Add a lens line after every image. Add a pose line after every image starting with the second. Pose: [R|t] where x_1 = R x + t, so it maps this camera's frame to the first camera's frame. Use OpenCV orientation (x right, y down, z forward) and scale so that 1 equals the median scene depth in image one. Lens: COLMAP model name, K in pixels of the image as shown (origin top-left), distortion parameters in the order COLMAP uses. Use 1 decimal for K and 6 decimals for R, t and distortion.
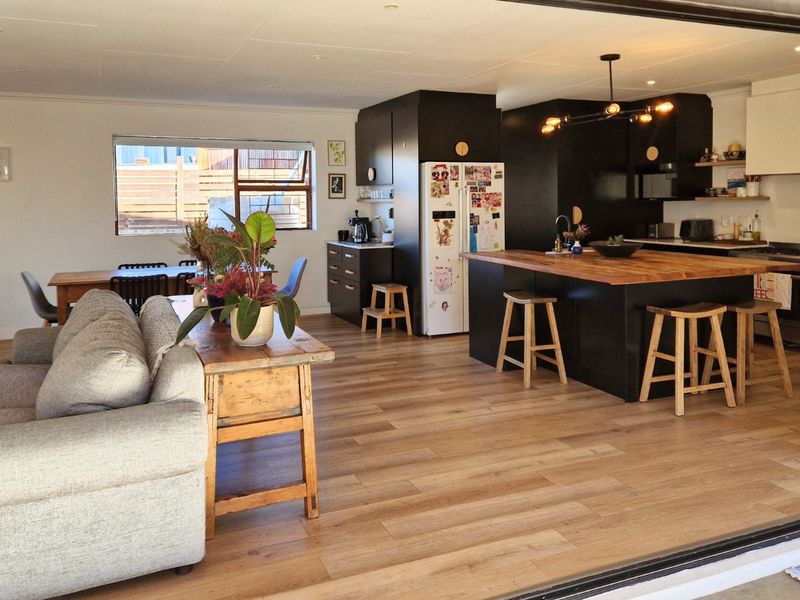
lens RADIAL K [[668.8, 0, 400.0], [0, 668.8, 300.0], [0, 0, 1]] dist [0.003010, -0.001312]
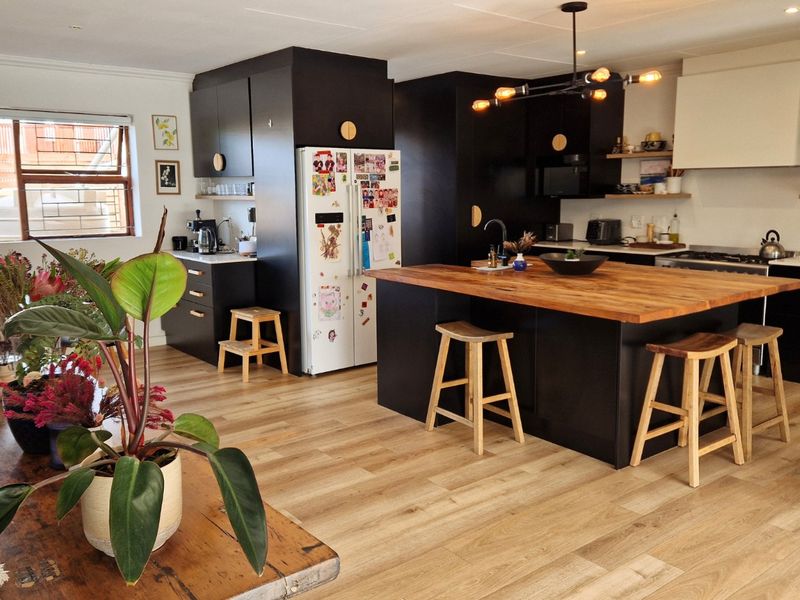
lens RADIAL K [[681.3, 0, 401.2], [0, 681.3, 330.0], [0, 0, 1]] dist [0.038776, -0.002267]
pose [[0.962536, -0.051029, 0.266310, -0.067201], [0.037349, 0.997721, 0.056186, -0.039540], [-0.268571, -0.044135, 0.962248, 0.217093]]
